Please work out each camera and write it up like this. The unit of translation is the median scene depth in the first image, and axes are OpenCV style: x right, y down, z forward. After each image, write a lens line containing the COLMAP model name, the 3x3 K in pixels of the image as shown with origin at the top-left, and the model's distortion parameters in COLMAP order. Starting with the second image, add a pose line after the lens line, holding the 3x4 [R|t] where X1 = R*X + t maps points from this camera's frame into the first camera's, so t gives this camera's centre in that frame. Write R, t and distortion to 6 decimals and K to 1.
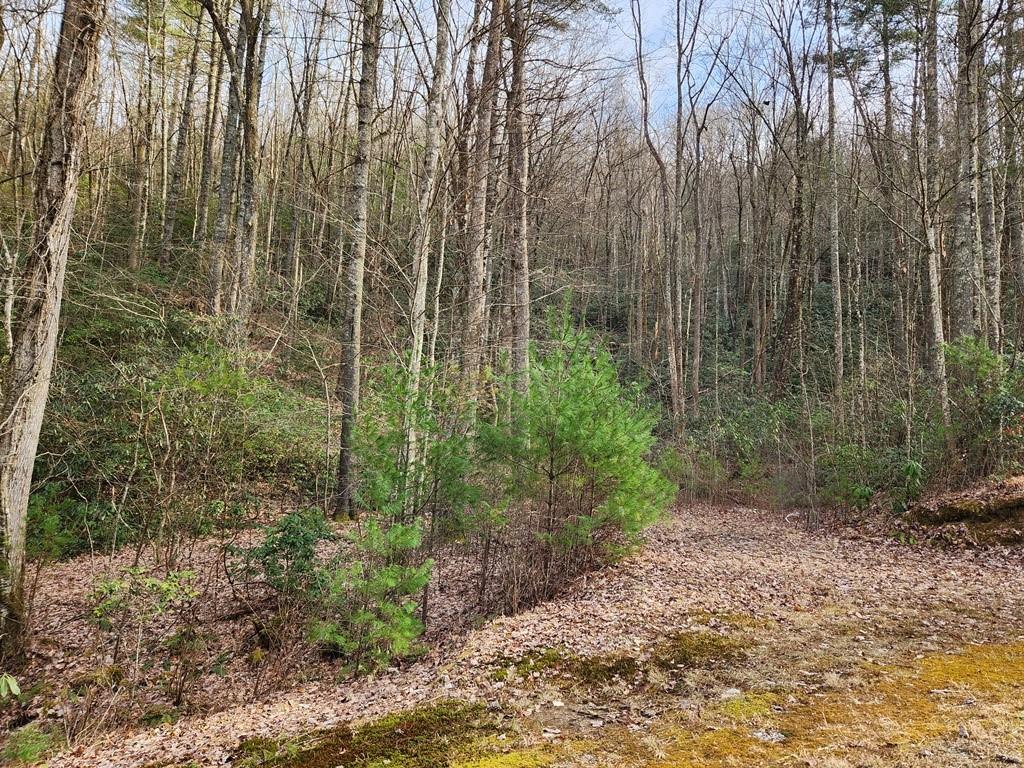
lens RADIAL K [[684.2, 0, 513.6], [0, 684.2, 381.9], [0, 0, 1]] dist [0.028600, -0.006248]
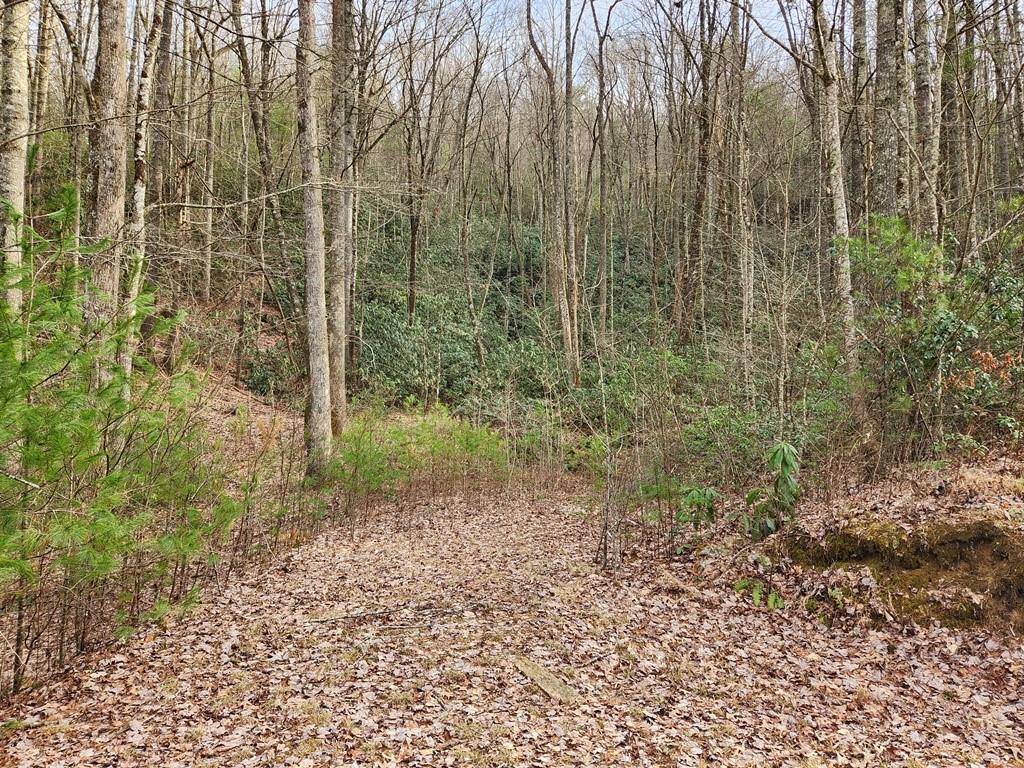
lens RADIAL K [[684.2, 0, 510.0], [0, 684.2, 384.7], [0, 0, 1]] dist [0.028600, -0.006248]
pose [[0.997576, -0.030932, 0.062325, 0.353627], [0.027254, 0.997884, 0.059028, 0.035827], [-0.064019, -0.057186, 0.996309, 0.511692]]
